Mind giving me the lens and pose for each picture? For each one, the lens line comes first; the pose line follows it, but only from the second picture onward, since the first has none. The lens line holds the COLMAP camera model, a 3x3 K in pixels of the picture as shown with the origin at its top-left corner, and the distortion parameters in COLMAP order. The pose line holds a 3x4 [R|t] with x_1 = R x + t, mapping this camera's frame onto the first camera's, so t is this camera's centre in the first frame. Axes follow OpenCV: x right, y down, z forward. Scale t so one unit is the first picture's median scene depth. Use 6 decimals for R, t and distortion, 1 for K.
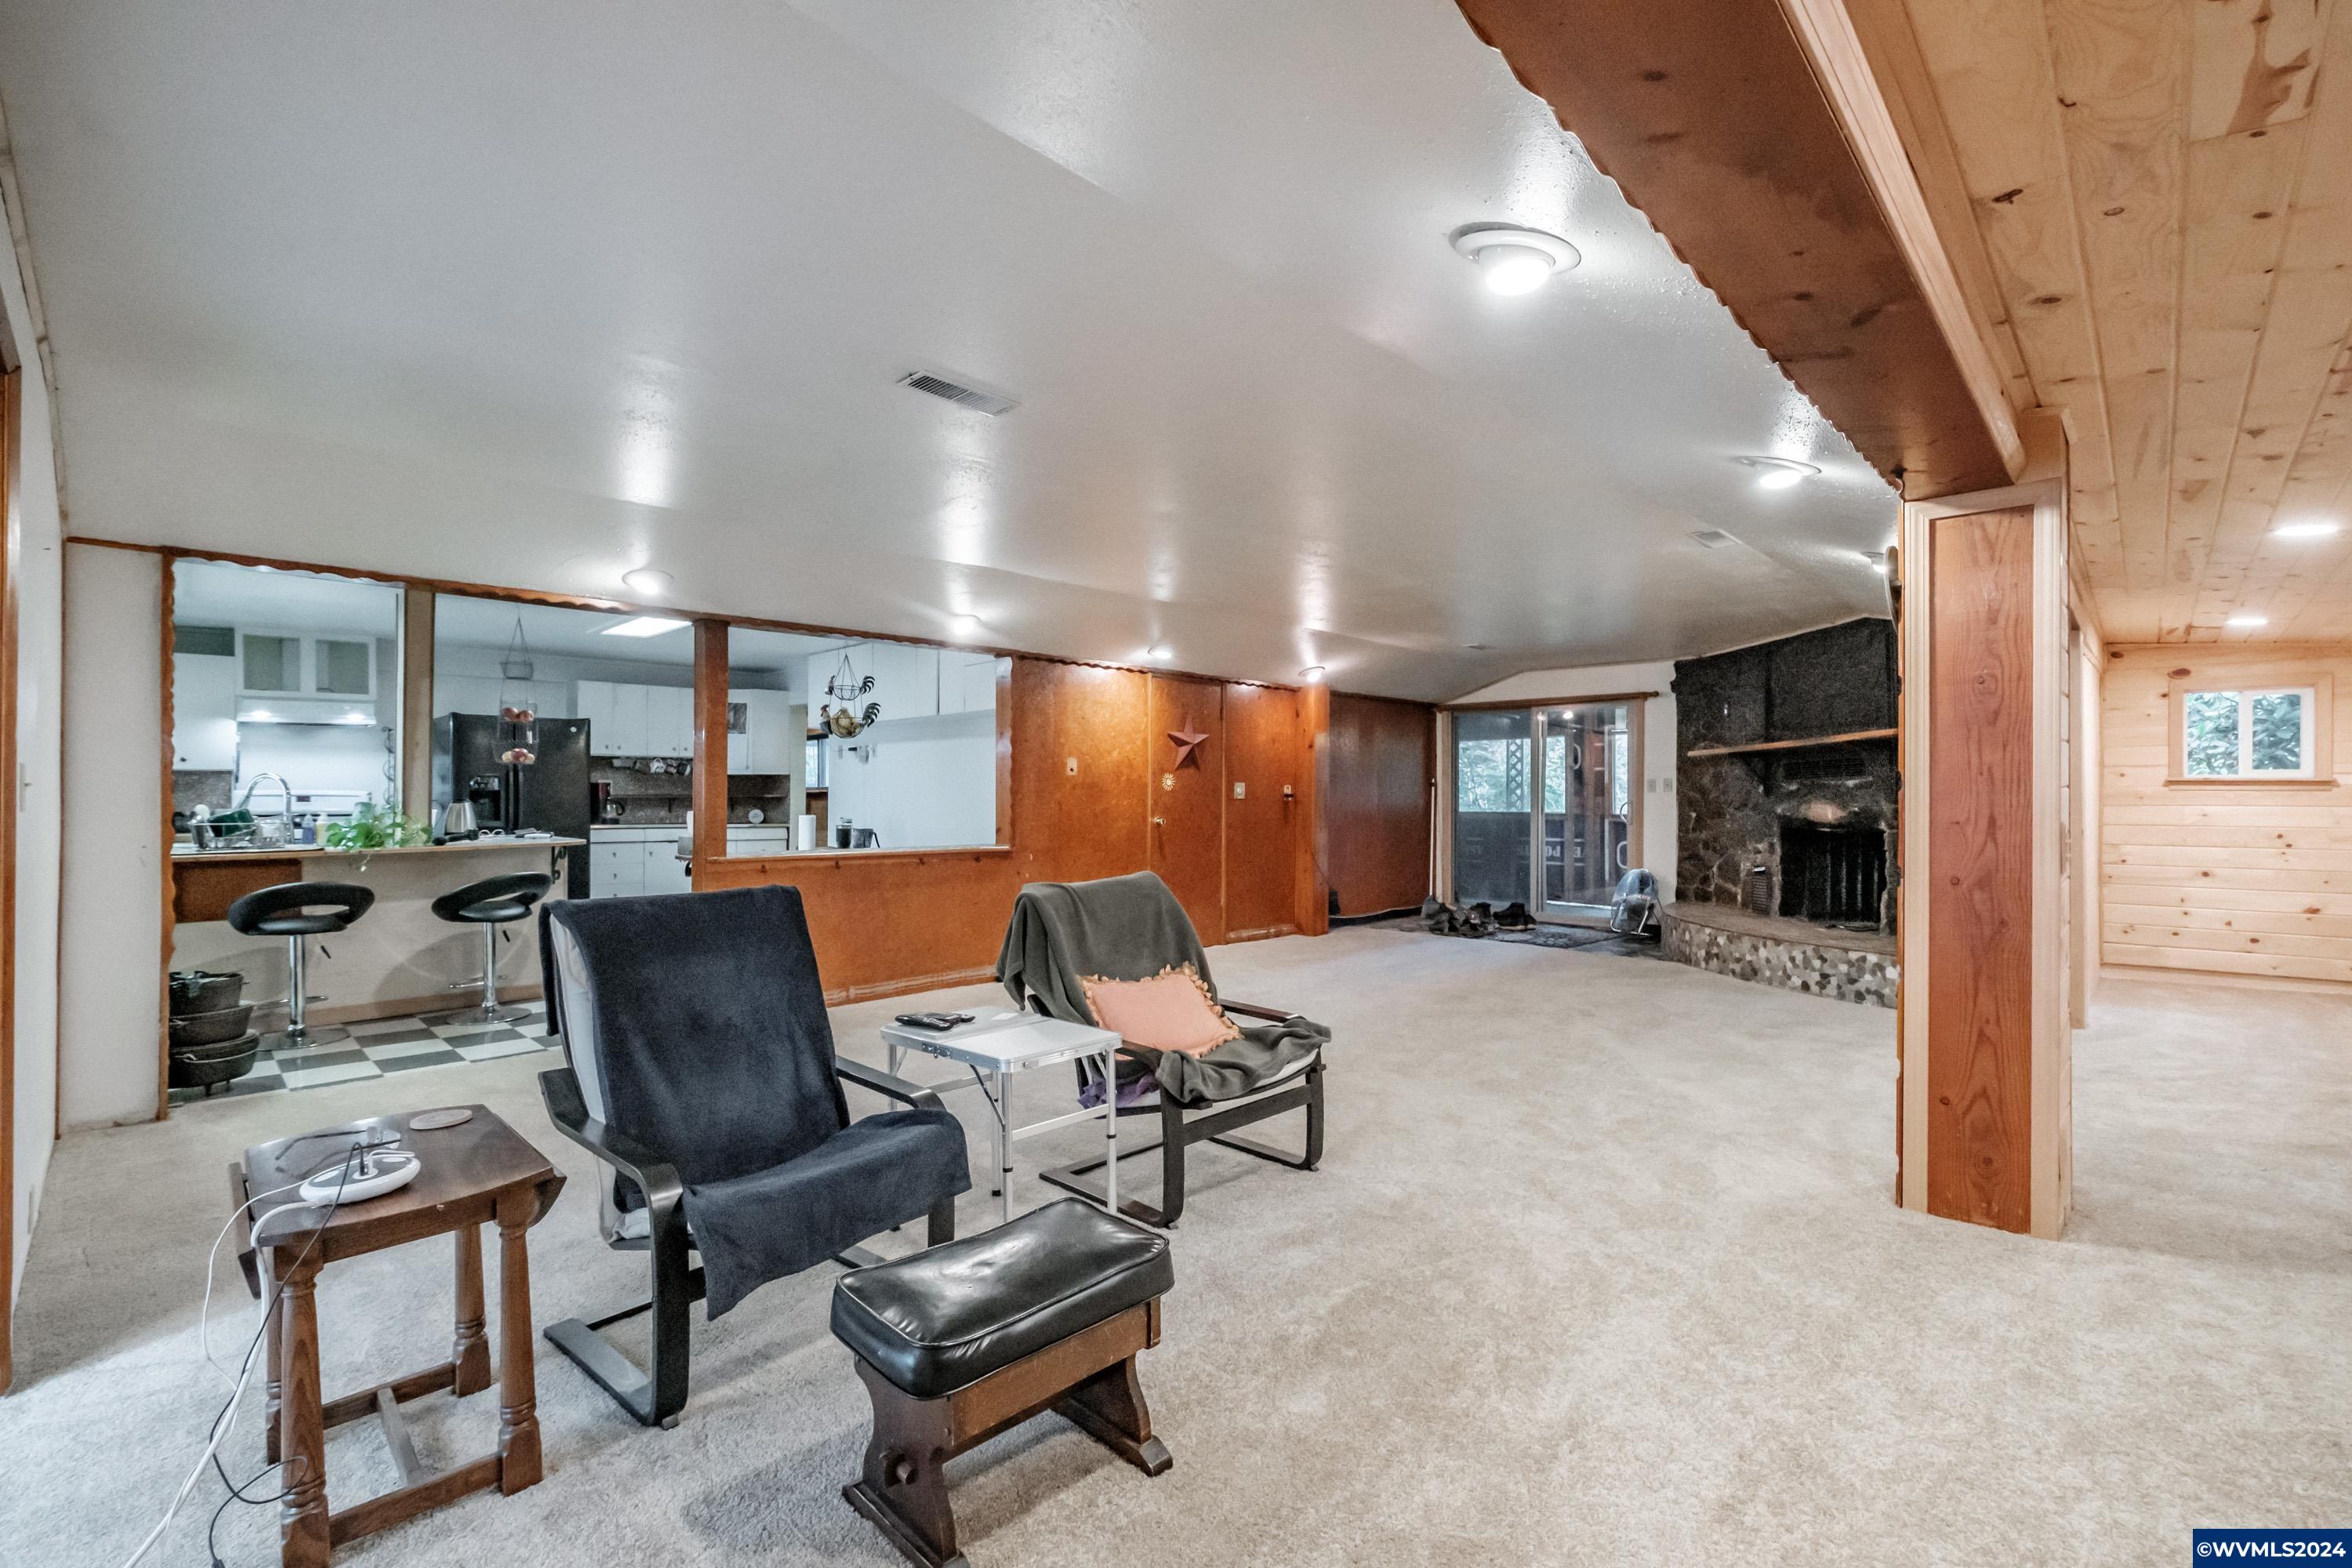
lens RADIAL K [[1017.4, 0, 1183.8], [0, 1017.4, 785.0], [0, 0, 1]] dist [-0.006816, 0.000788]
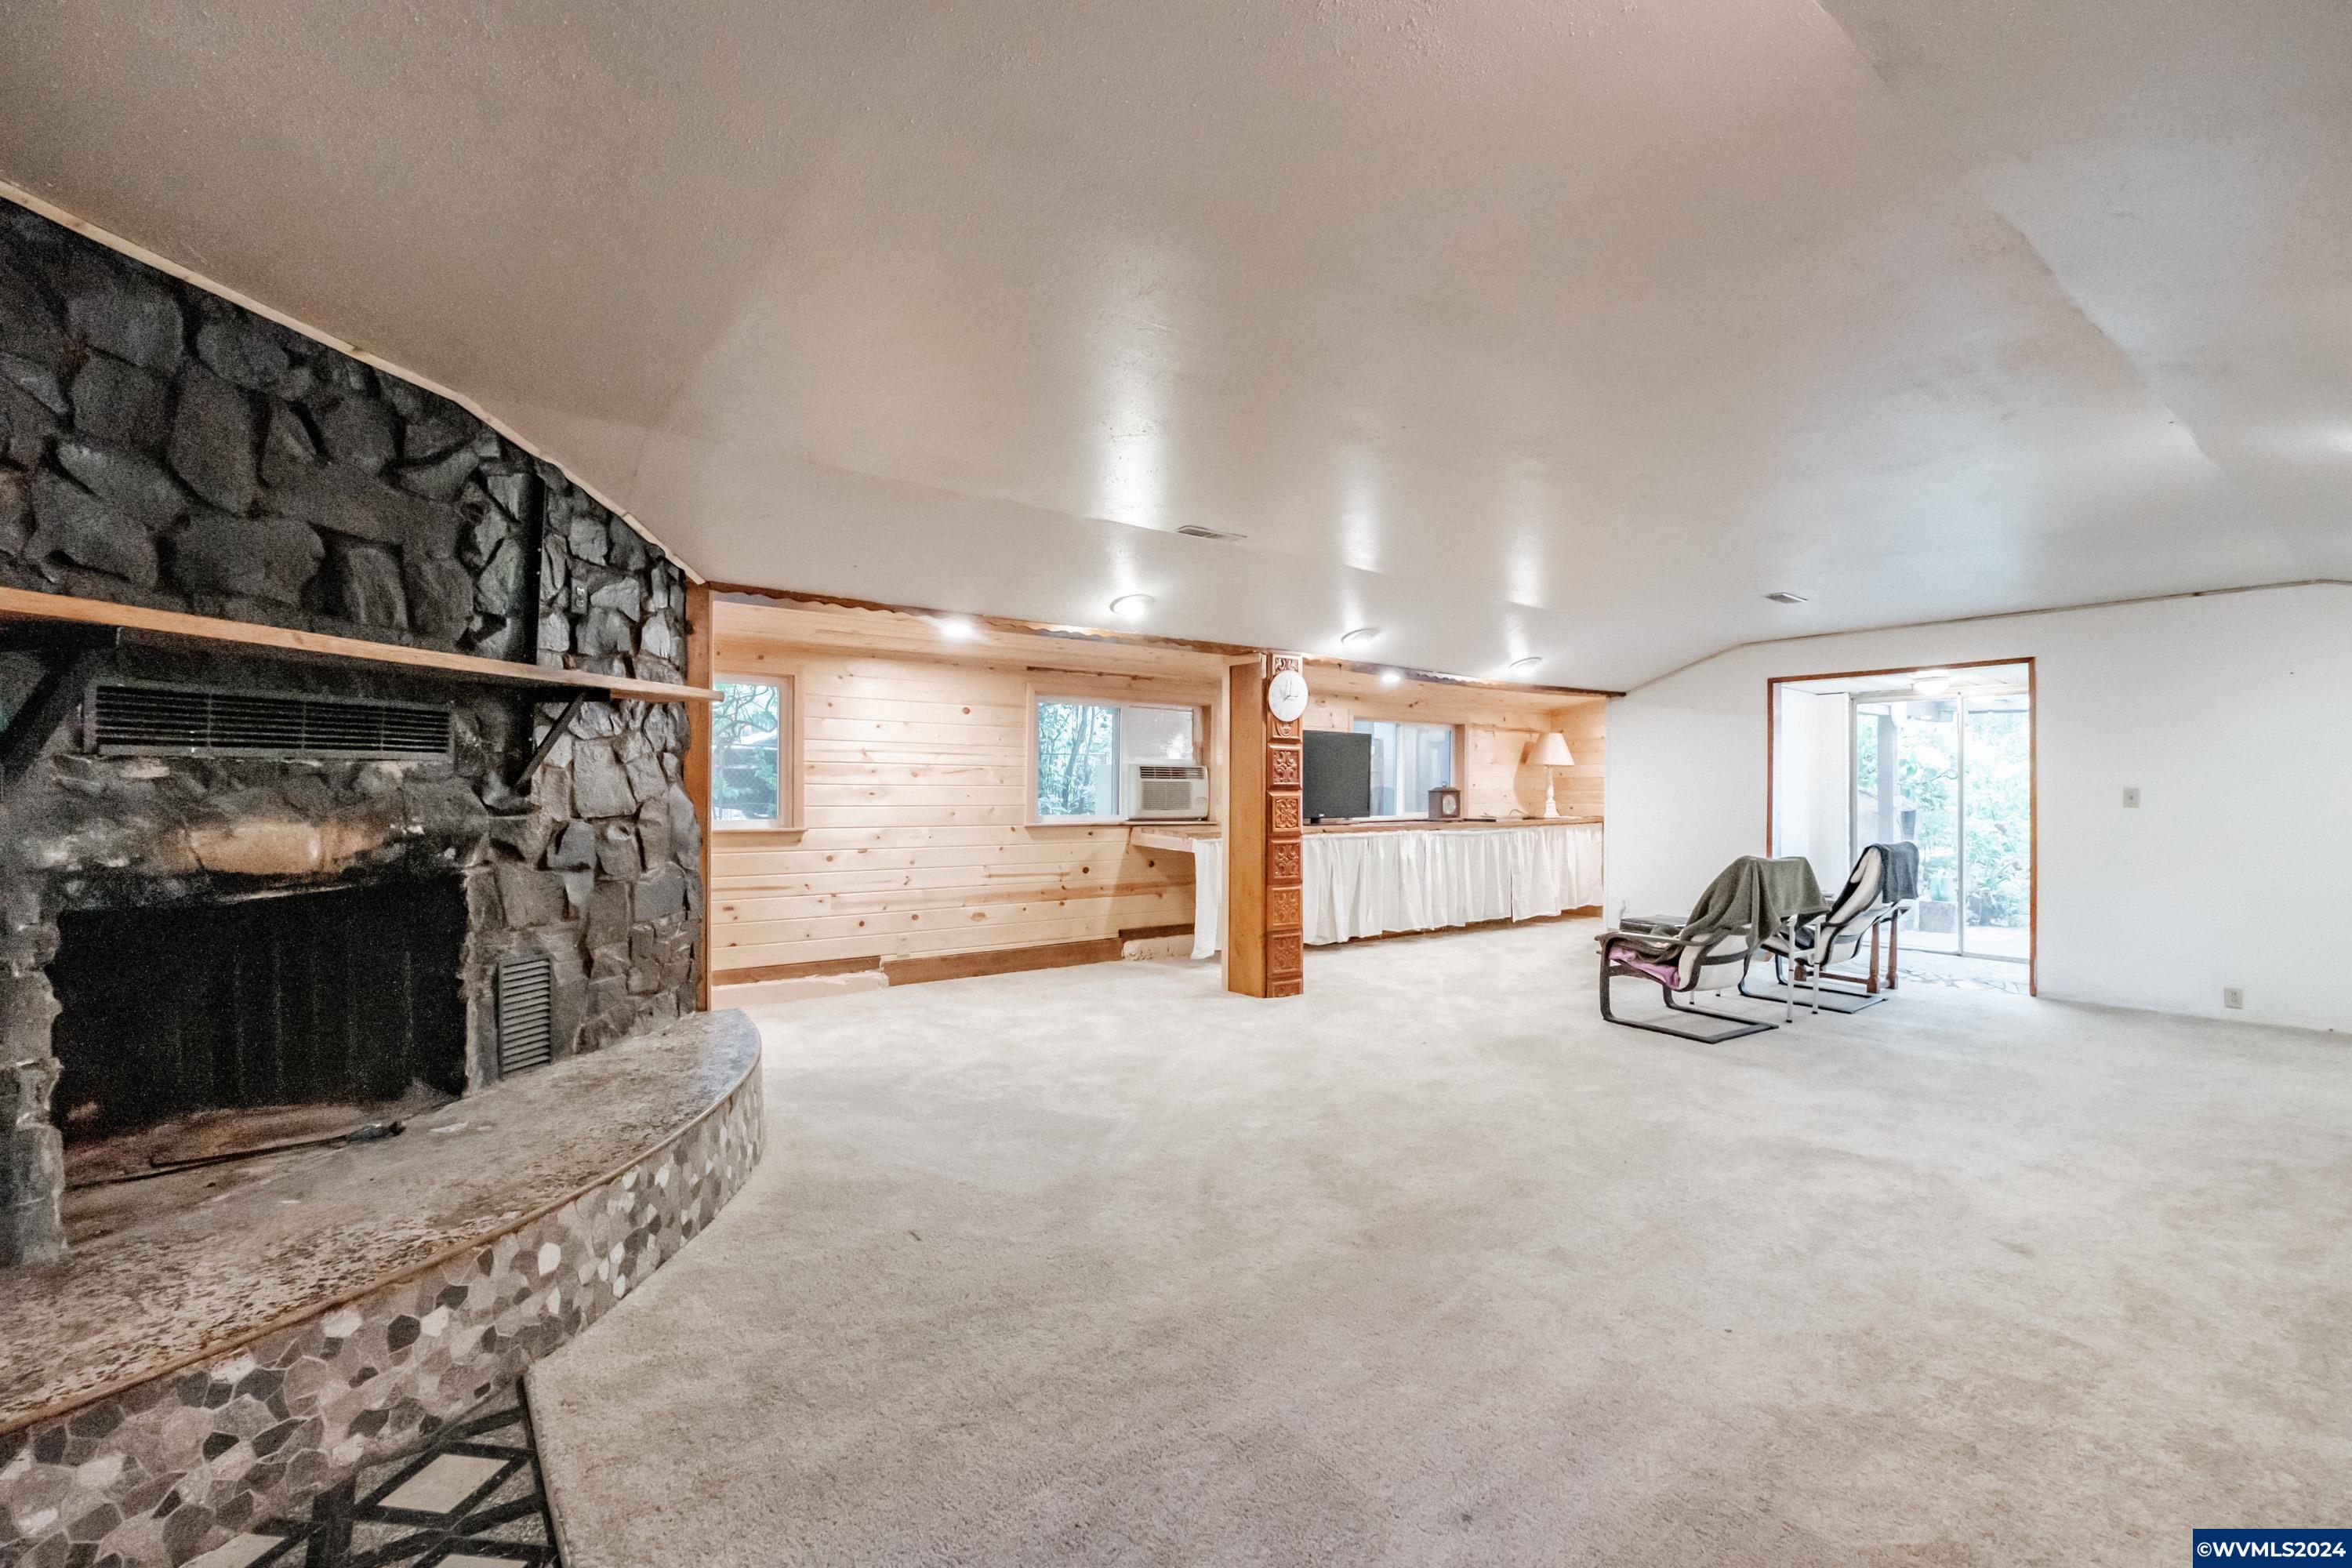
lens RADIAL K [[1017.4, 0, 1187.7], [0, 1017.4, 777.6], [0, 0, 1]] dist [-0.006816, 0.000788]
pose [[-0.989600, -0.003805, 0.143798, 0.270188], [-0.007486, 0.999658, -0.025064, 0.009896], [-0.143654, -0.025880, -0.989290, 1.323046]]
